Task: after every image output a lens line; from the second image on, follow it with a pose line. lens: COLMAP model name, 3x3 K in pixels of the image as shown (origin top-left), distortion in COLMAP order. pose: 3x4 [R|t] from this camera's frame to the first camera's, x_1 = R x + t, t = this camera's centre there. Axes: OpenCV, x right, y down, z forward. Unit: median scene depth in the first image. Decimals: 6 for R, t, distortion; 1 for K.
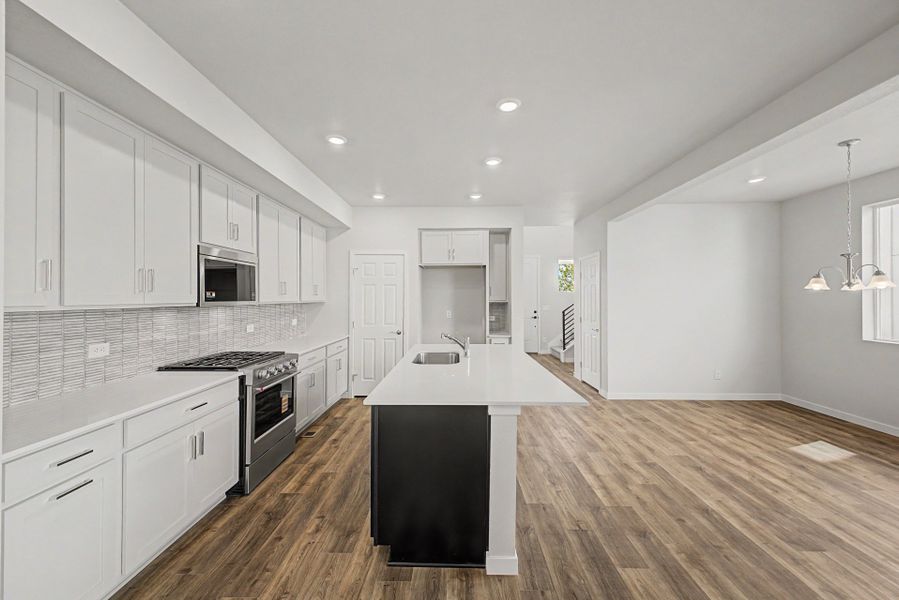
lens RADIAL K [[354.7, 0, 448.1], [0, 354.7, 296.4], [0, 0, 1]] dist [0.015608, -0.003937]
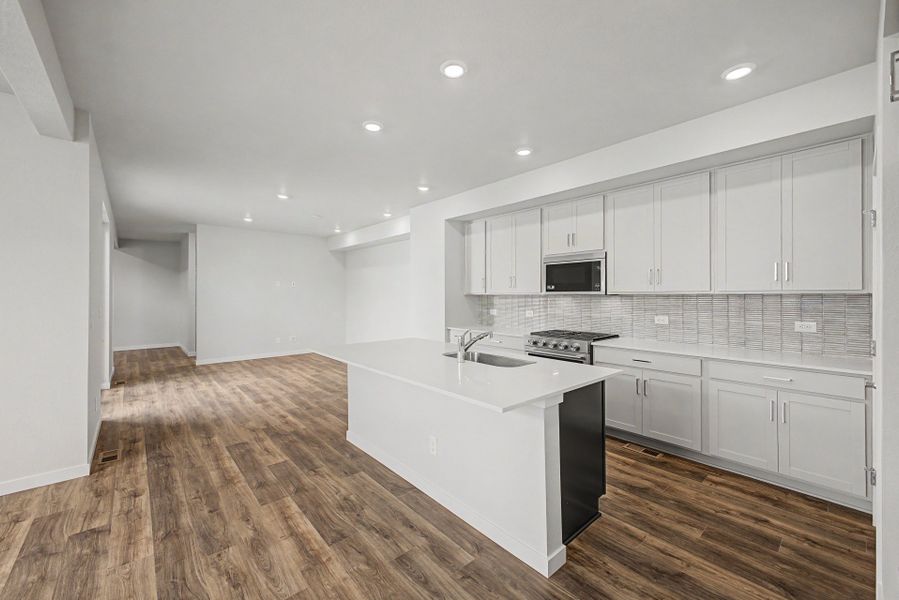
lens RADIAL K [[354.7, 0, 447.1], [0, 354.7, 293.5], [0, 0, 1]] dist [0.015608, -0.003937]
pose [[-0.739122, -0.000476, -0.673571, 0.553171], [0.005775, 0.999959, -0.007043, 0.024219], [0.673547, -0.009095, -0.739089, 1.431043]]
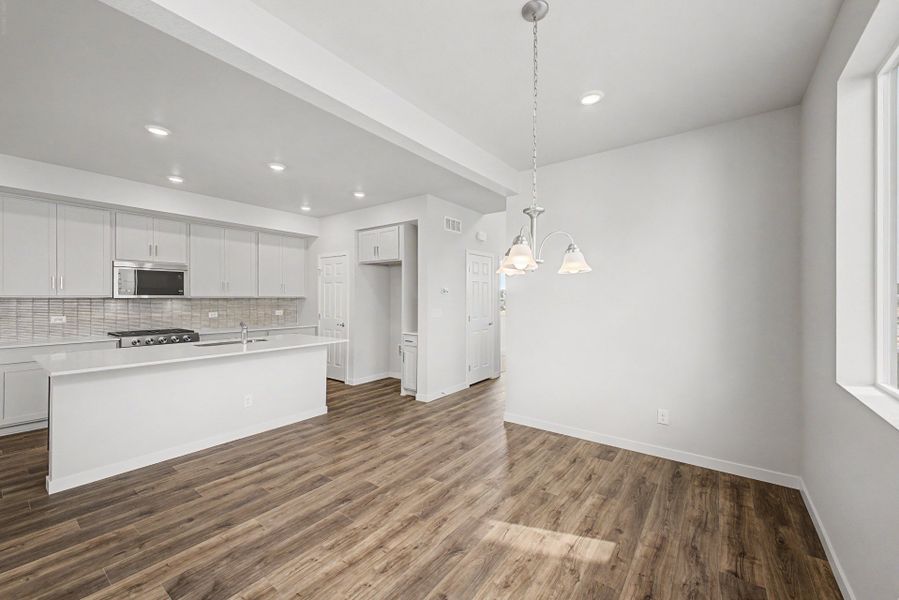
lens RADIAL K [[354.7, 0, 451.7], [0, 354.7, 297.0], [0, 0, 1]] dist [0.015608, -0.003937]
pose [[0.813921, 0.000539, -0.580975, 1.172454], [0.001271, 0.999996, 0.002709, 0.016462], [0.580974, -0.002943, 0.813917, 0.413719]]
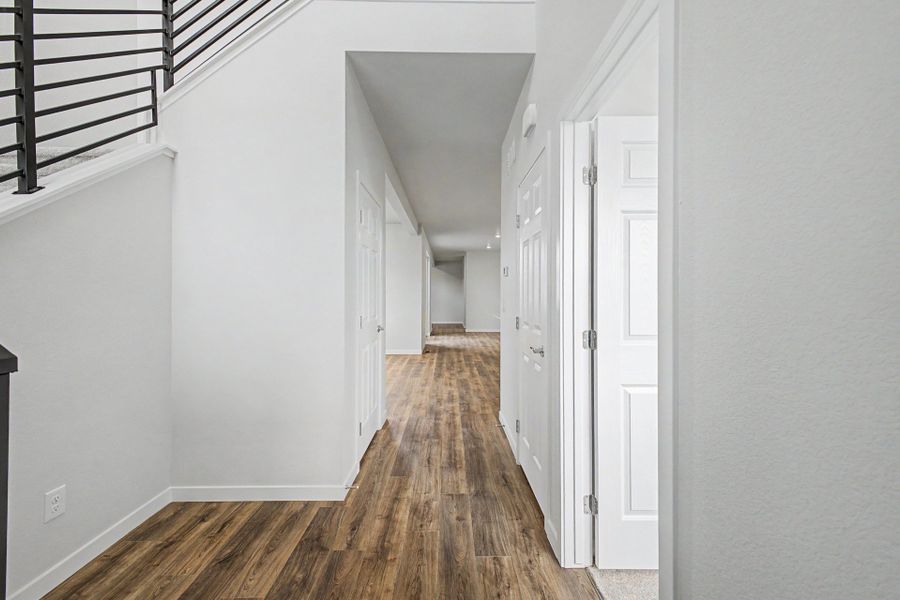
lens RADIAL K [[355.1, 0, 444.2], [0, 355.1, 296.6], [0, 0, 1]] dist [0.015608, -0.003937]
pose [[-0.999958, 0.000907, -0.009162, 0.485703], [0.000924, 0.999998, -0.001839, 0.062302], [0.009160, -0.001848, -0.999956, 2.495233]]
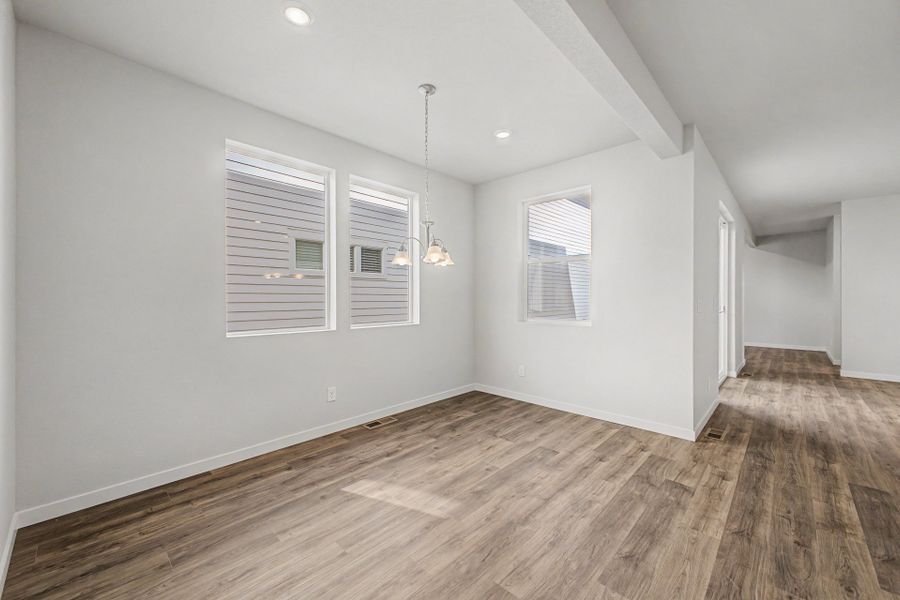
lens RADIAL K [[355.1, 0, 452.1], [0, 355.1, 294.3], [0, 0, 1]] dist [0.015608, -0.003937]
pose [[-0.740511, 0.009038, 0.671984, 0.449073], [-0.000662, 0.999899, -0.014178, 0.058406], [-0.672044, -0.010944, -0.740430, 1.387593]]
